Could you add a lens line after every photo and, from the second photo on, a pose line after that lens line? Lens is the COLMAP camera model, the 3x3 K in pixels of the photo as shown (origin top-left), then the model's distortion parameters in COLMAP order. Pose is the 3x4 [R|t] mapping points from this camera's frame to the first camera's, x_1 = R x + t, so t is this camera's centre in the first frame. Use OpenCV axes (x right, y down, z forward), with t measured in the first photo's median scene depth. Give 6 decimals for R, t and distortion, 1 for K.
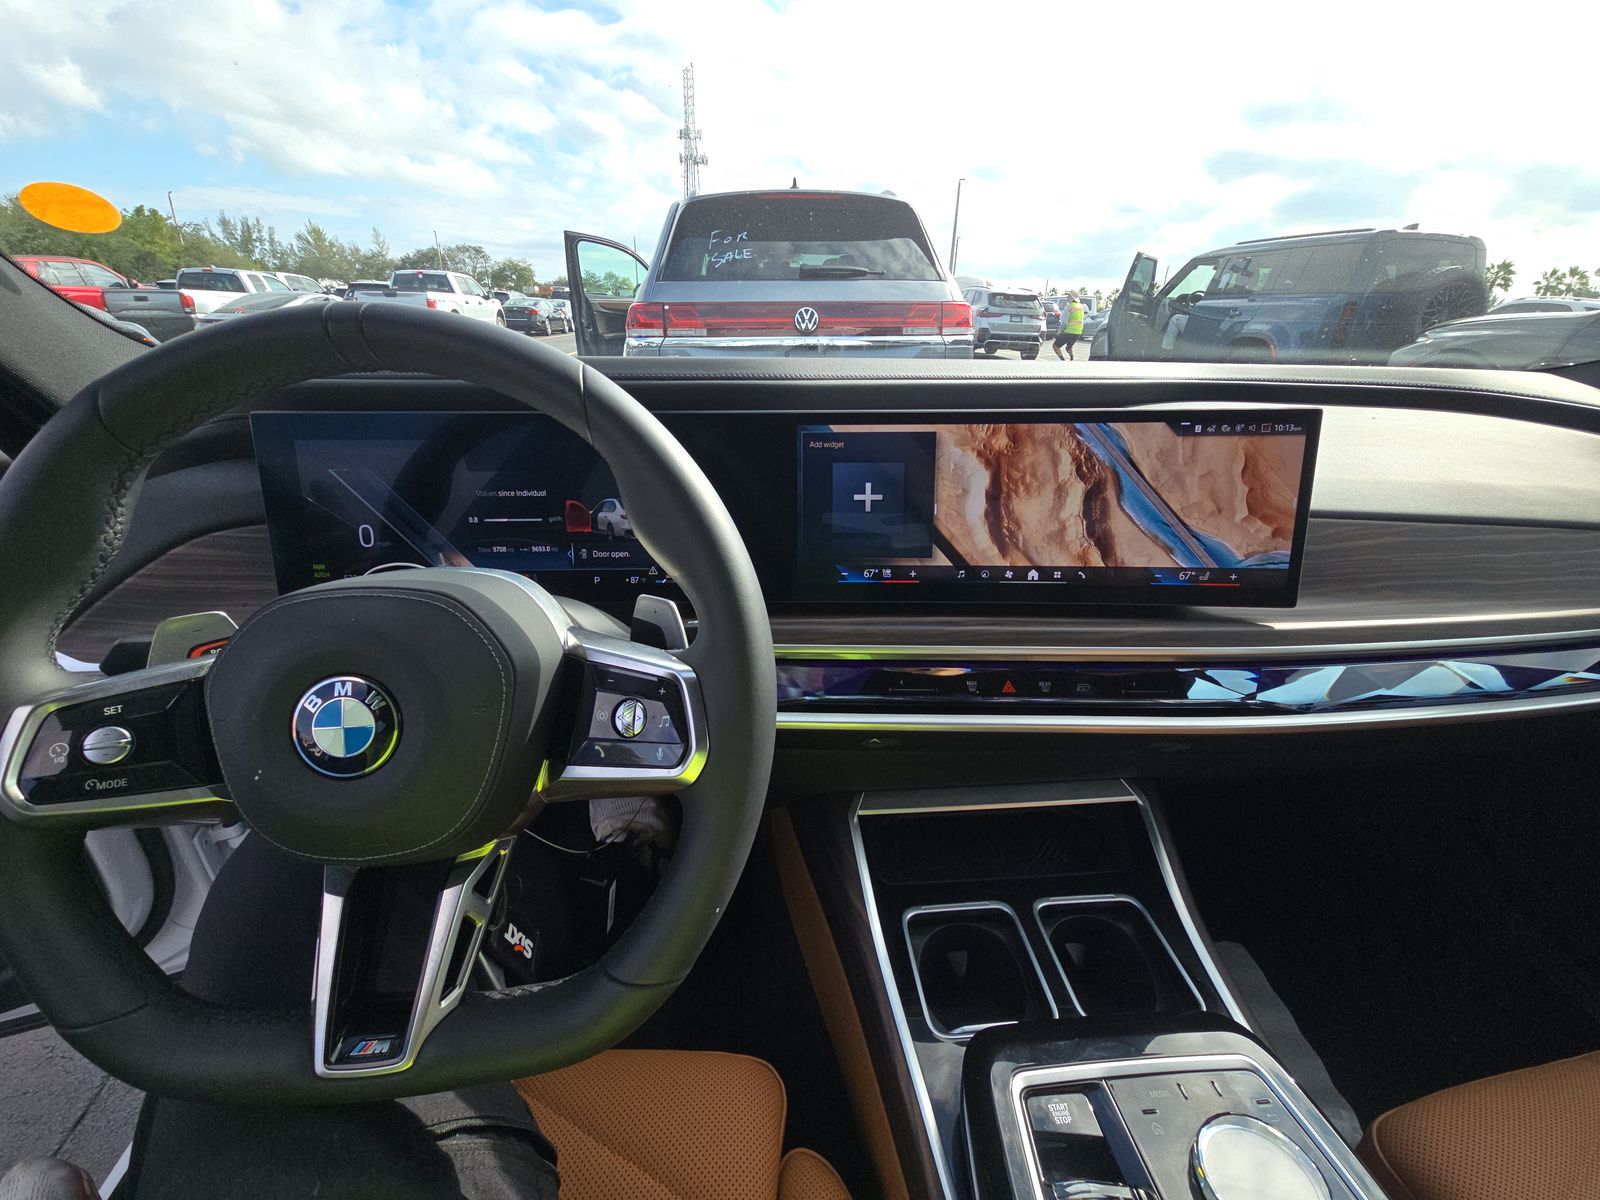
lens RADIAL K [[645.9, 0, 793.6], [0, 645.9, 605.1], [0, 0, 1]] dist [0.006011, -0.003527]
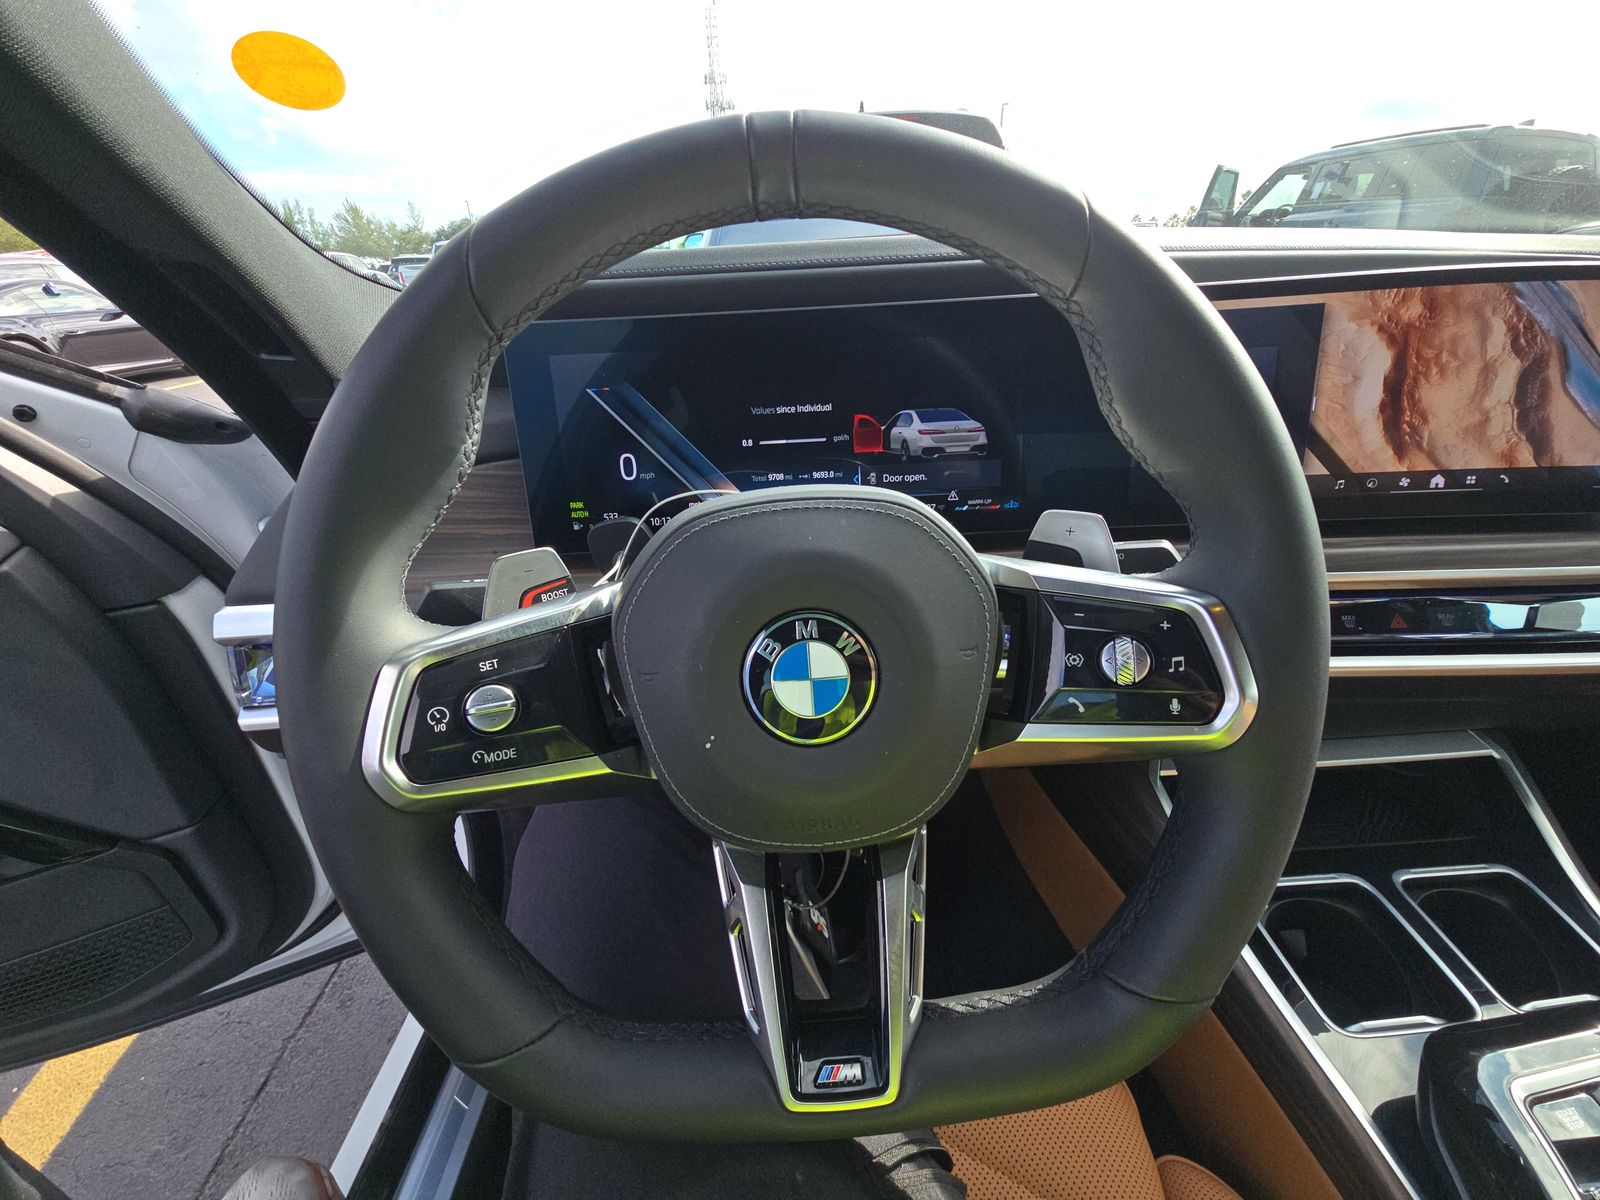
lens RADIAL K [[645.9, 0, 803.0], [0, 645.9, 604.3], [0, 0, 1]] dist [0.006011, -0.003527]
pose [[0.997461, -0.028628, -0.065203, -0.376762], [0.032700, 0.997524, 0.062268, 0.030578], [0.063259, -0.064242, 0.995927, 0.141077]]
